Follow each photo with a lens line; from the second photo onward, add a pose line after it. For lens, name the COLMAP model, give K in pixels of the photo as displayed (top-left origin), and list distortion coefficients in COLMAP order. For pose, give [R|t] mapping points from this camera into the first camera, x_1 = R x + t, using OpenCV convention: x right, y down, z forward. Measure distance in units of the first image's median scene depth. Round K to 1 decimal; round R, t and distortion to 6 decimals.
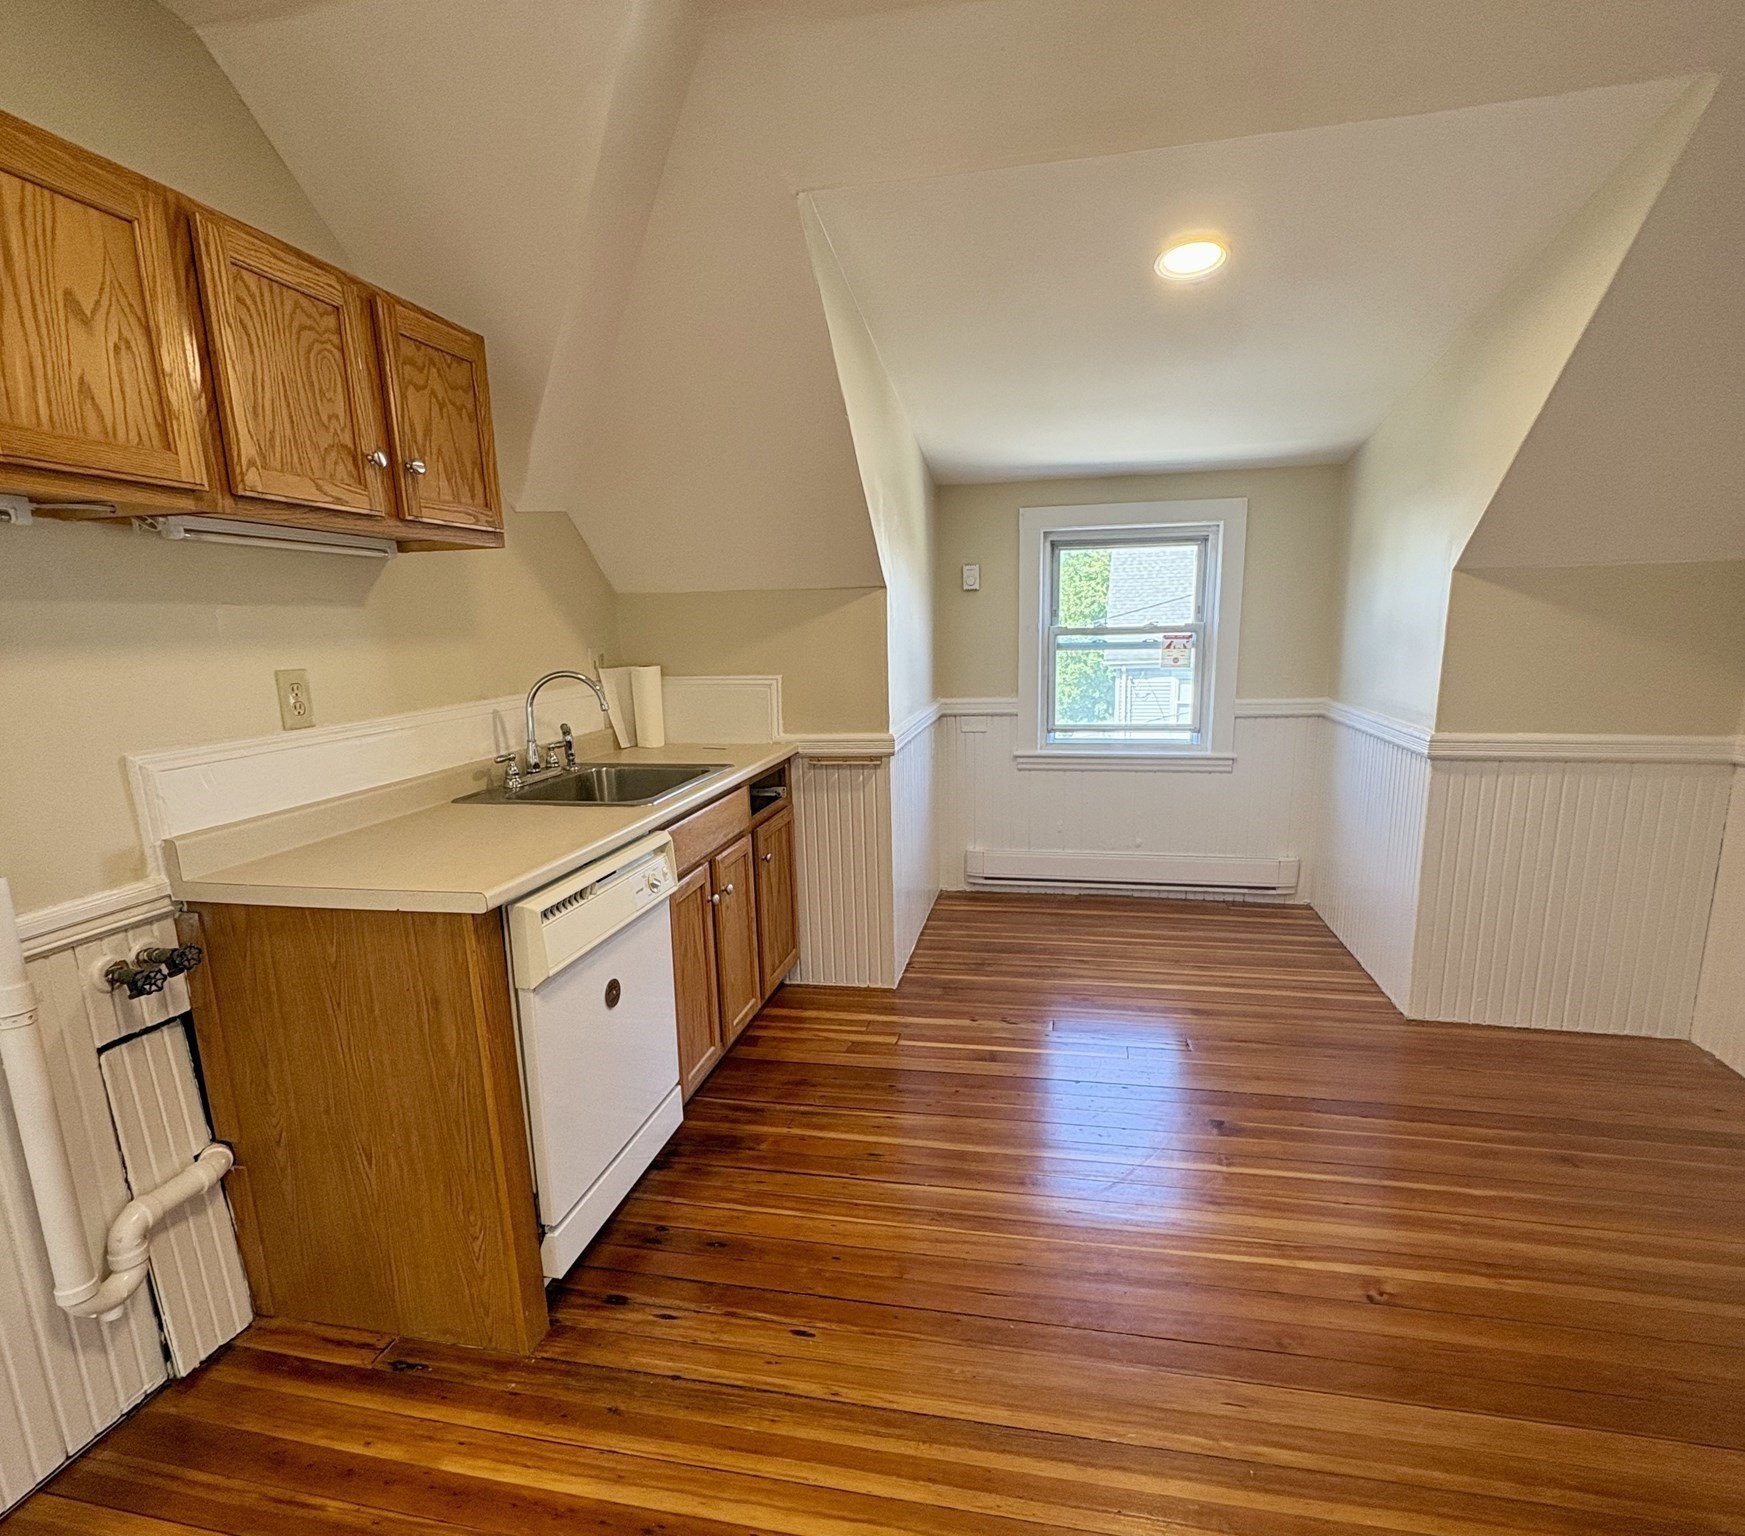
lens RADIAL K [[925.8, 0, 877.1], [0, 925.8, 820.0], [0, 0, 1]] dist [0.004838, 0.000597]
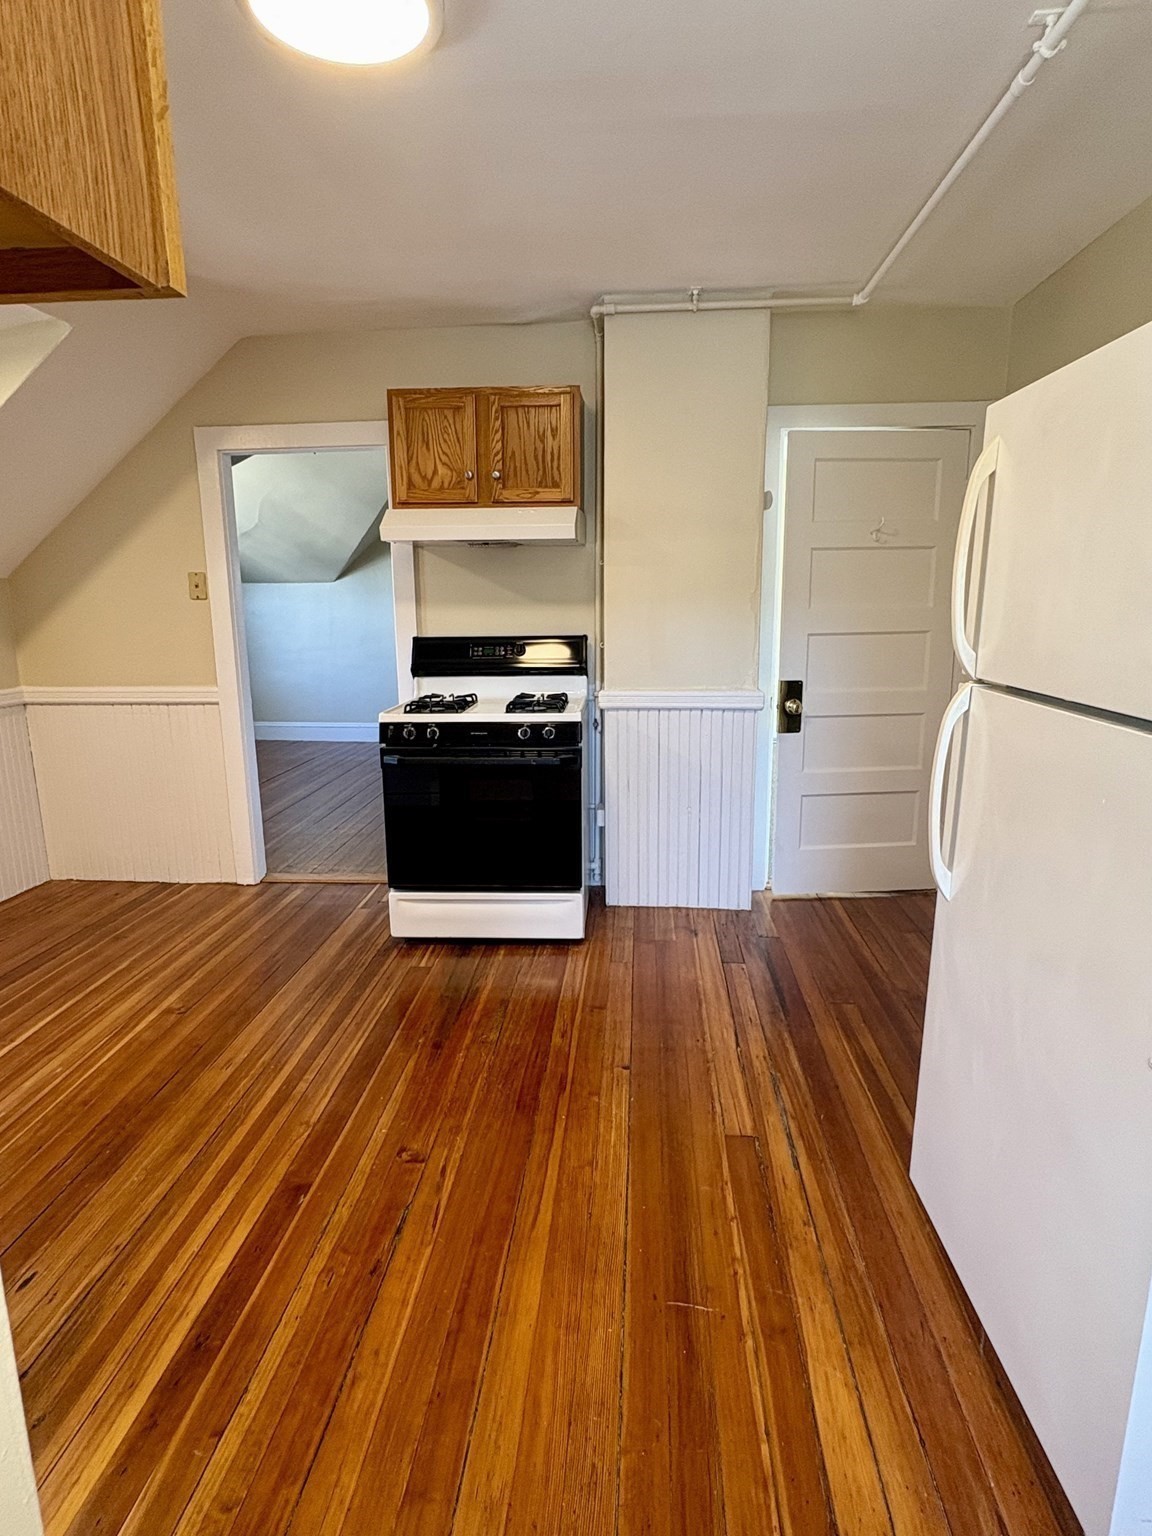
lens RADIAL K [[844.3, 0, 576.0], [0, 844.3, 768.0], [0, 0, 1]] dist [0.001470, 0.001291]
pose [[-0.129311, -0.172896, 0.976415, -0.897317], [0.219961, 0.955149, 0.198261, -0.047961], [-0.966900, 0.240411, -0.085481, 0.309791]]
